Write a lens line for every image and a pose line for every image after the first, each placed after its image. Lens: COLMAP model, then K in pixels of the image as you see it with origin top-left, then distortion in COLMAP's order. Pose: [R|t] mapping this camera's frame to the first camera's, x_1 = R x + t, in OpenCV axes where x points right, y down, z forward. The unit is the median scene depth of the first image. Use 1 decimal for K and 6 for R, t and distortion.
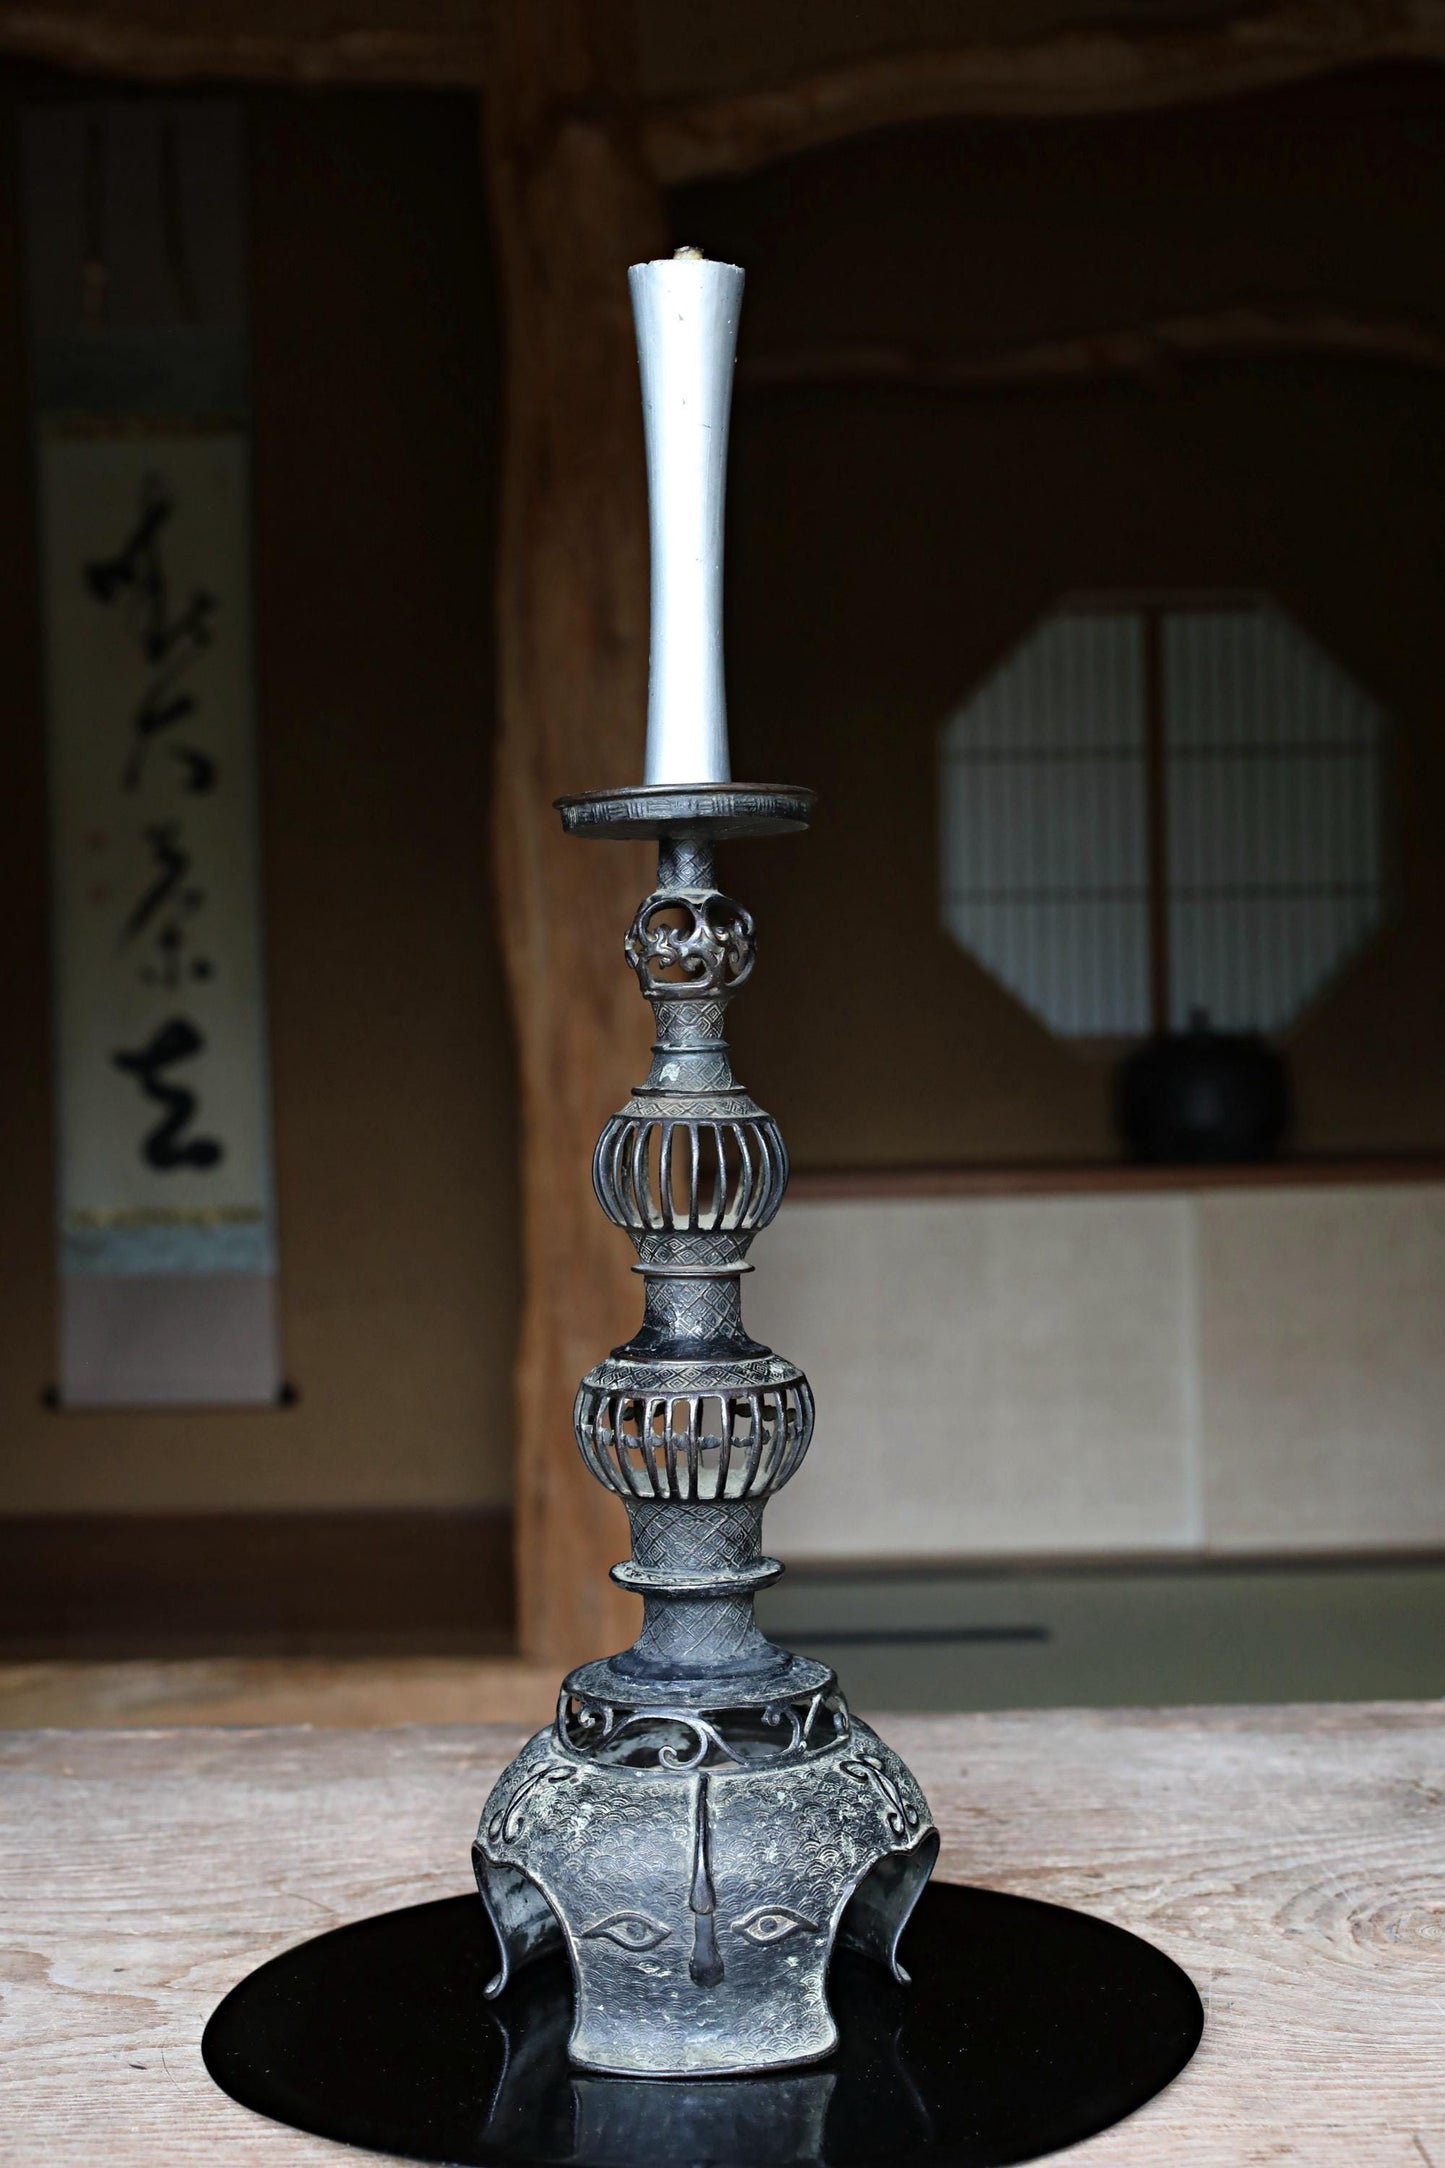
lens RADIAL K [[3410.6, 0, 724.3], [0, 3410.6, 1064.4], [0, 0, 1]] dist [-0.032510, 0.277437]
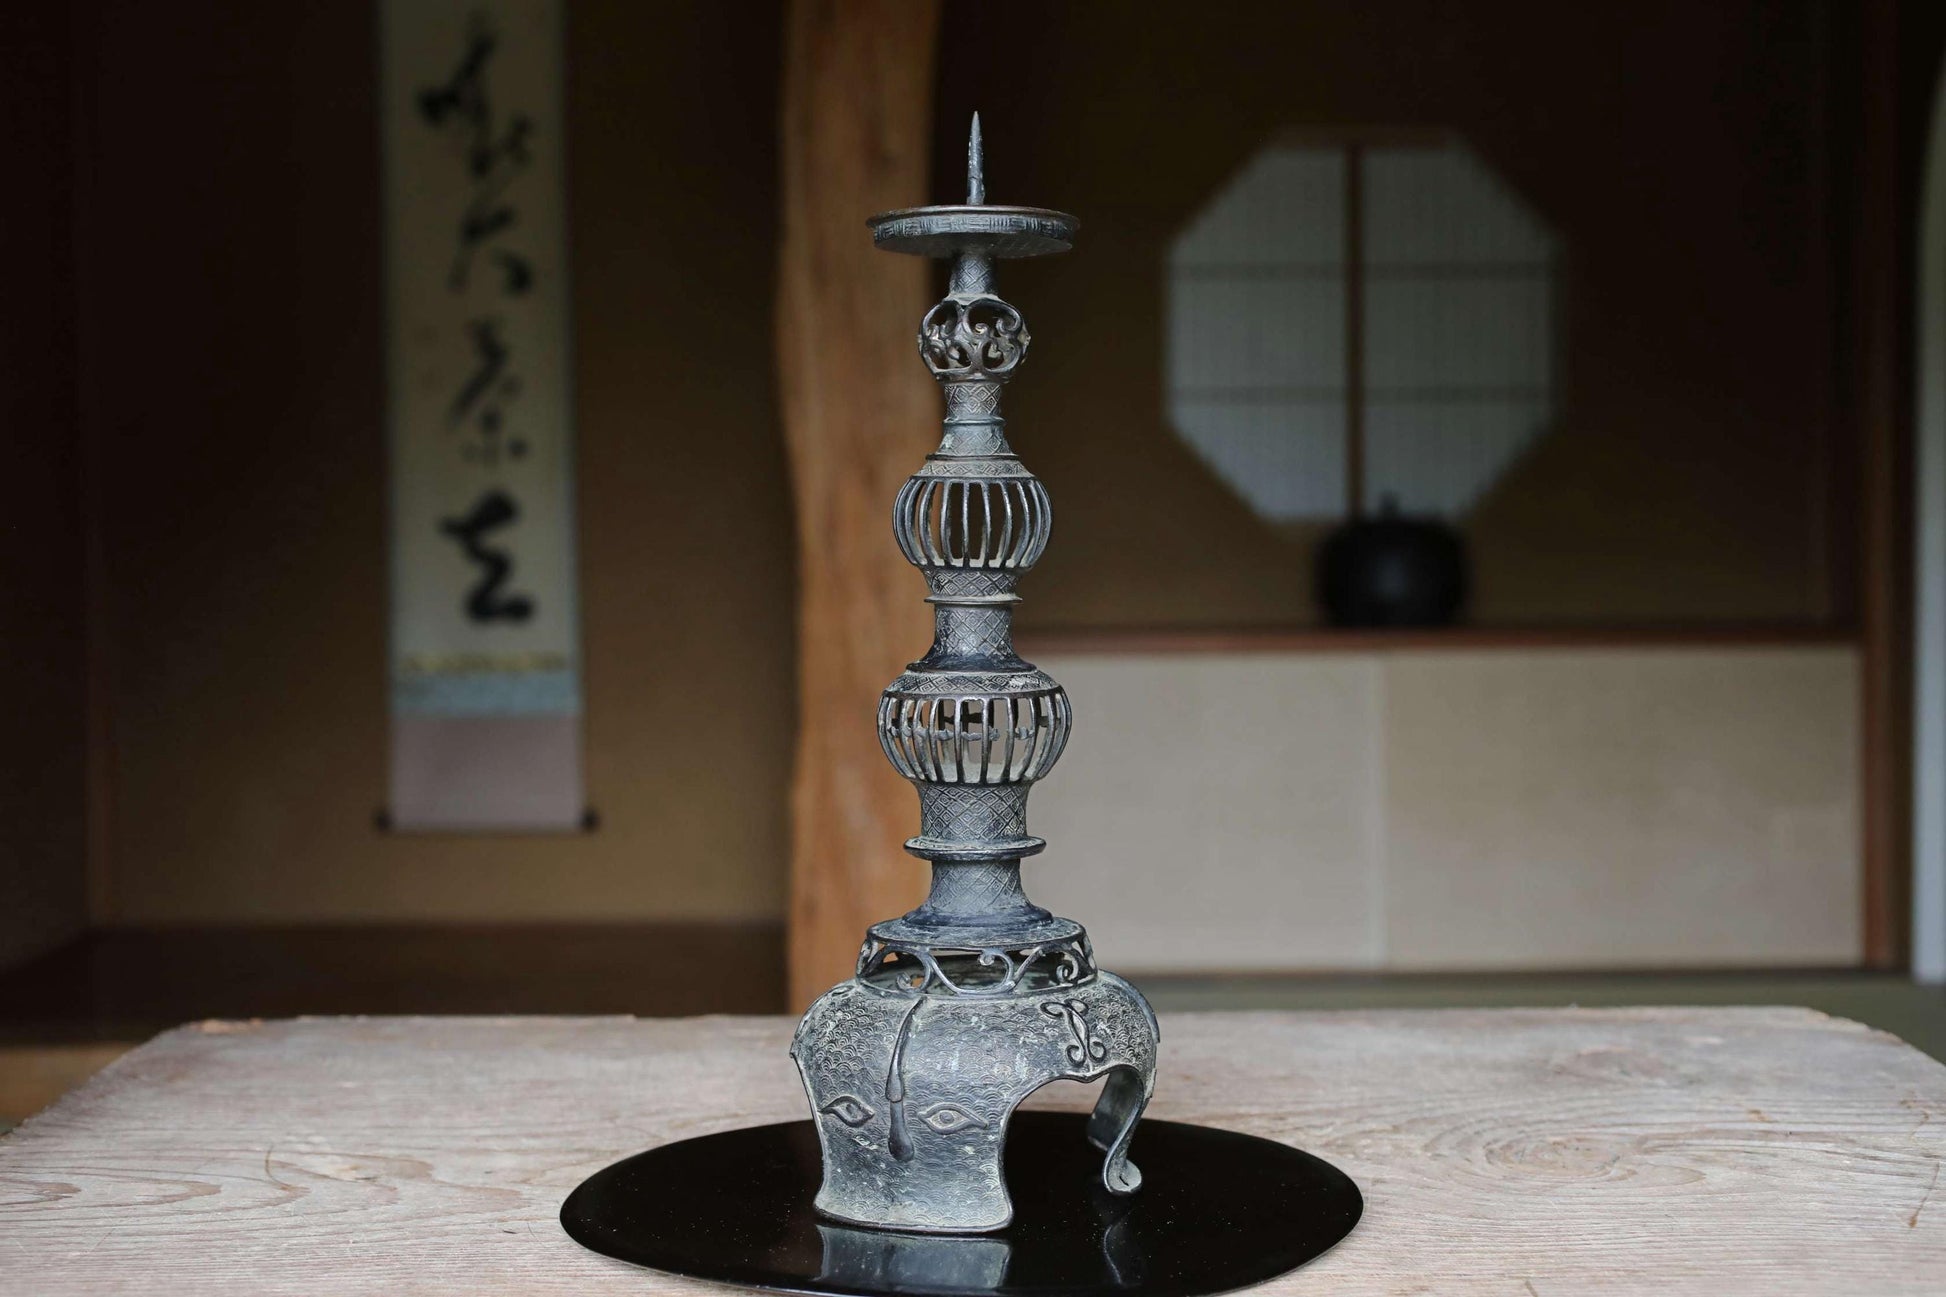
lens RADIAL K [[3061.4, 0, 973.0], [0, 3061.4, 648.5], [0, 0, 1]] dist [-0.032510, 0.277437]
pose [[0.999920, 0.012523, 0.001864, -0.005288], [-0.012564, 0.999631, 0.024094, 0.039209], [-0.001562, -0.024115, 0.999708, -0.087998]]
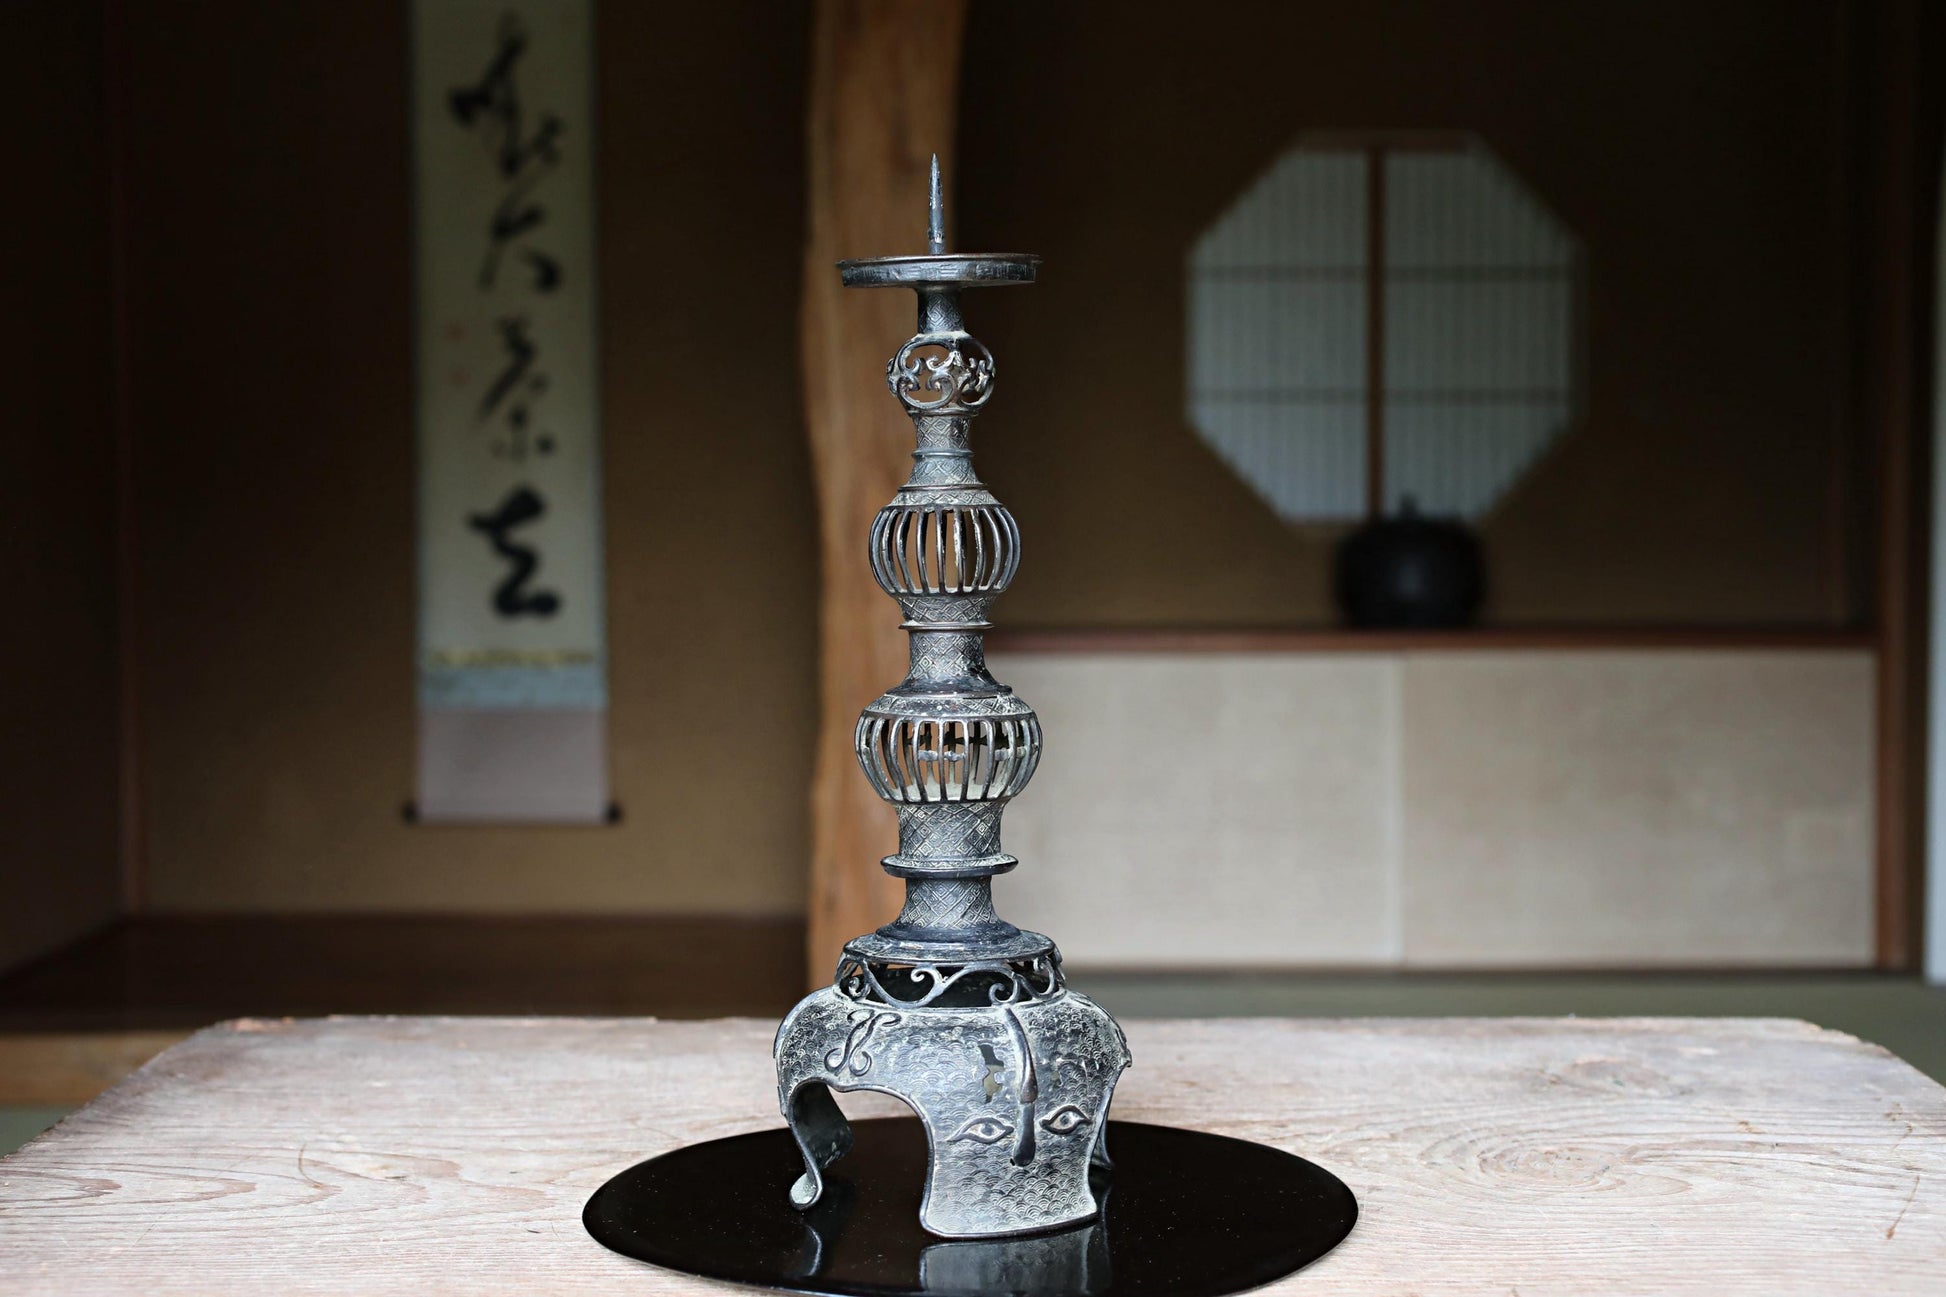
lens RADIAL K [[3061.4, 0, 973.0], [0, 3061.4, 648.5], [0, 0, 1]] dist [-0.032510, 0.277437]
pose [[0.999787, 0.019694, -0.006250, -0.001661], [-0.019510, 0.999409, 0.028291, 0.027954], [0.006804, -0.028163, 0.999580, -0.117910]]
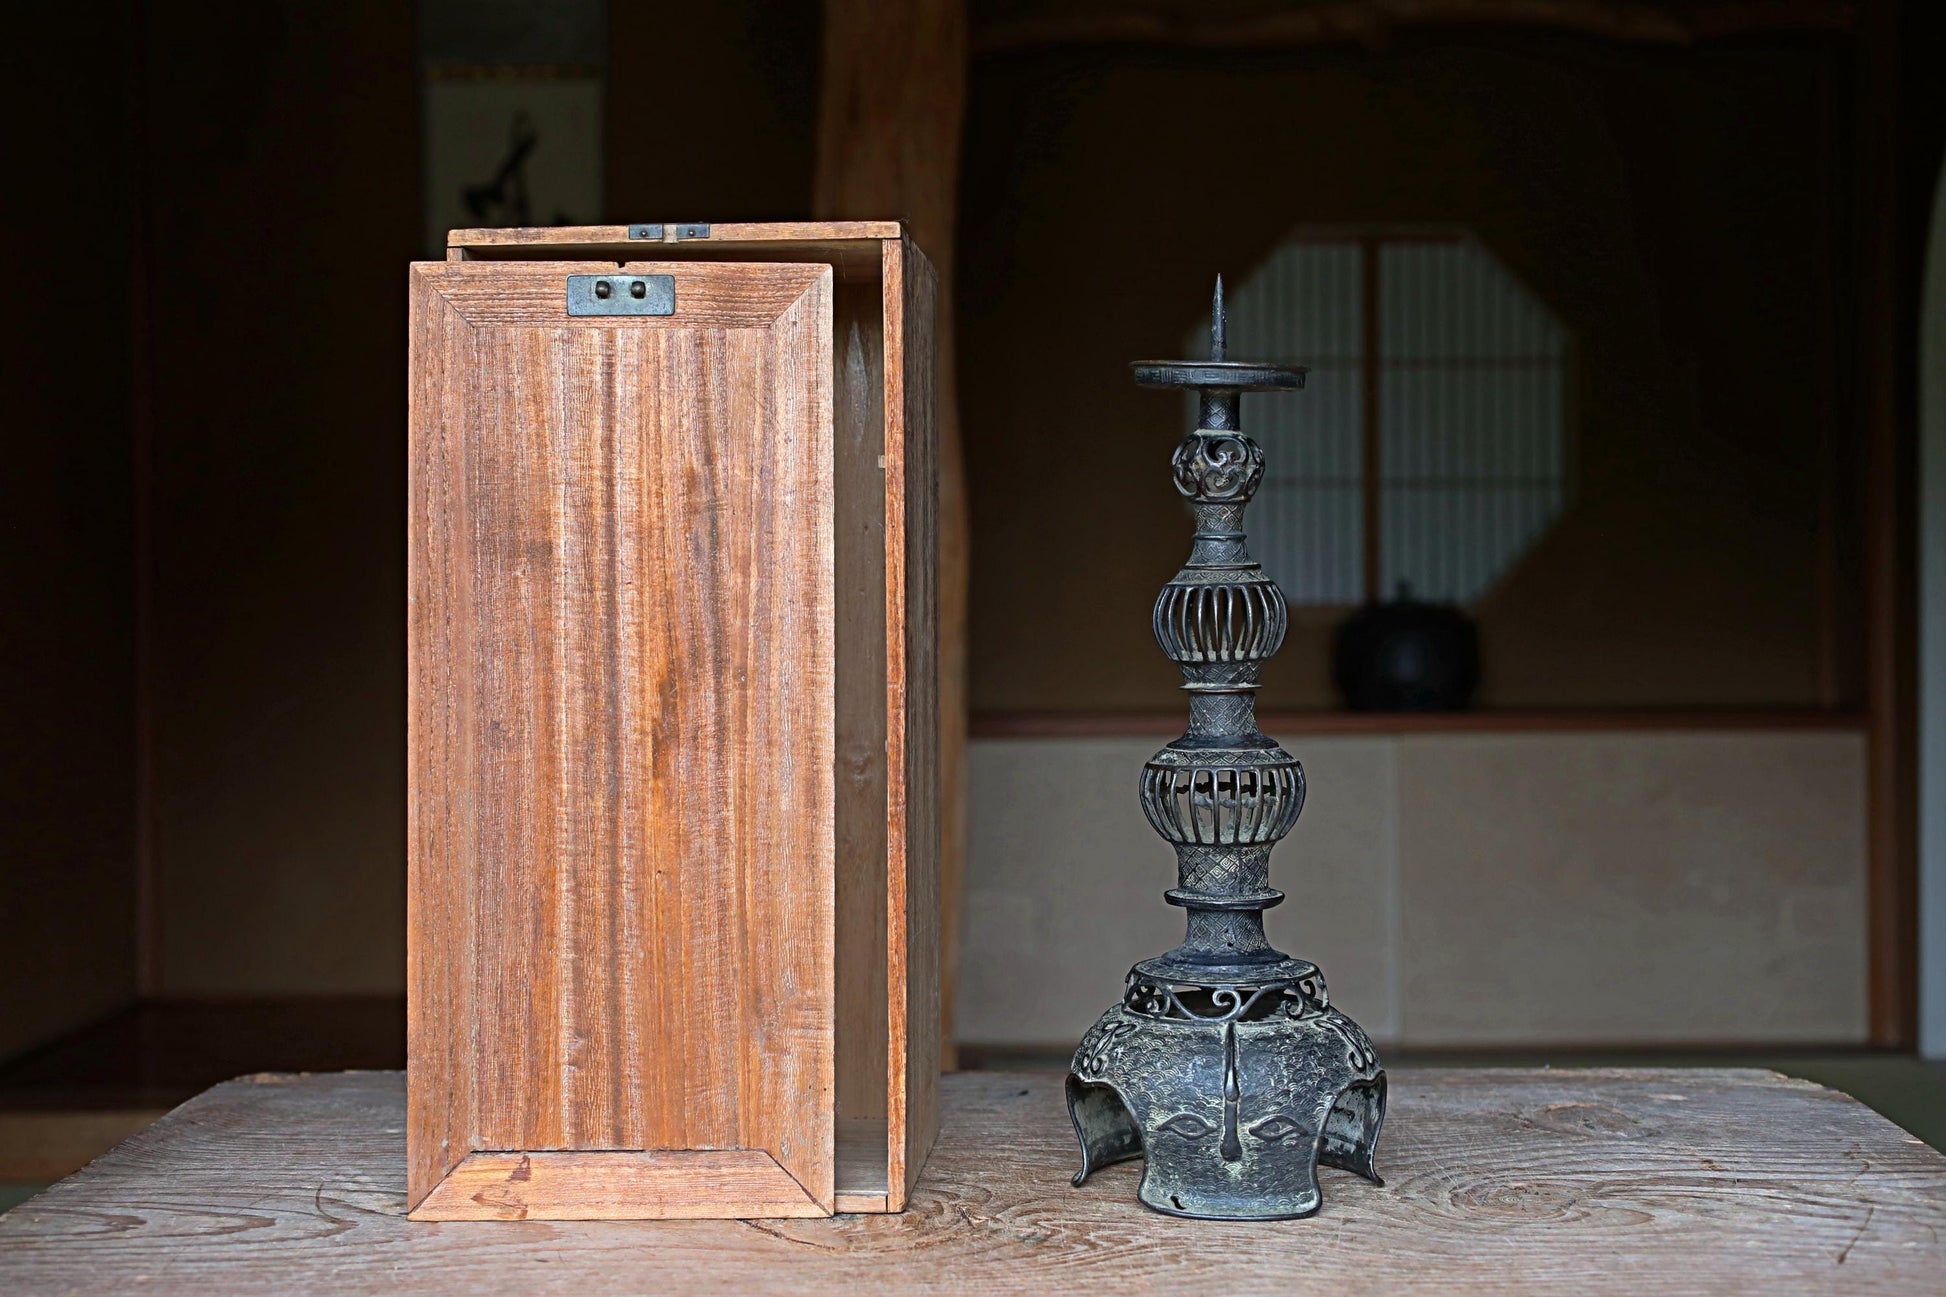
lens RADIAL K [[3052.7, 0, 973.0], [0, 3052.7, 648.5], [0, 0, 1]] dist [-0.031148, 0.263972]
pose [[0.999824, 0.016070, -0.009709, 0.005333], [-0.016101, 0.999865, -0.003165, 0.040018], [0.009657, 0.003321, 0.999948, -0.159908]]
